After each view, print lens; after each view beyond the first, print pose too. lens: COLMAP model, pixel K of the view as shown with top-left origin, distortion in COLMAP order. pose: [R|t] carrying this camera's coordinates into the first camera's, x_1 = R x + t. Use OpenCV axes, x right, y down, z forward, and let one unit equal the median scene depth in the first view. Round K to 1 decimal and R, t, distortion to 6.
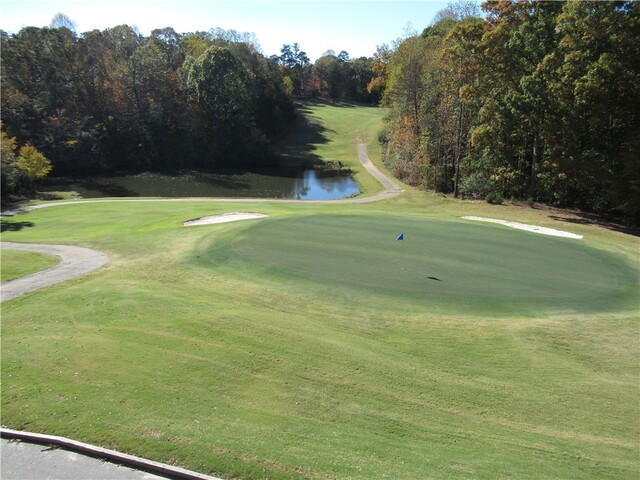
lens RADIAL K [[494.3, 0, 320.0], [0, 494.3, 240.0], [0, 0, 1]] dist [0.000106, 0.002104]
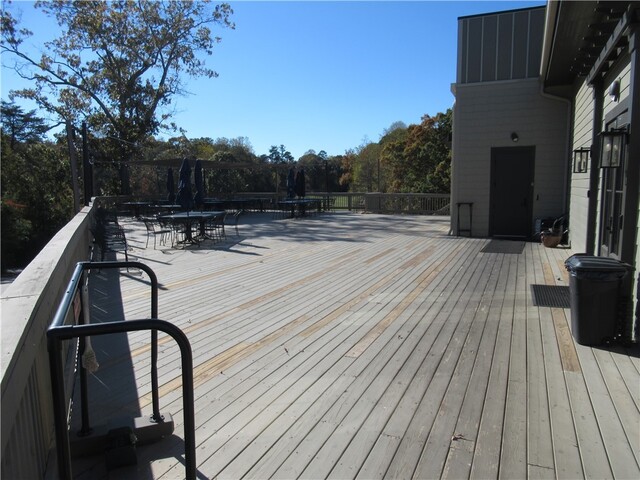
lens RADIAL K [[494.3, 0, 320.0], [0, 494.3, 240.0], [0, 0, 1]] dist [0.000106, 0.002104]
pose [[0.999455, -0.010584, 0.031282, 0.003090], [0.015953, 0.984133, -0.176715, 0.043643], [-0.028915, 0.177118, 0.983765, -0.148747]]
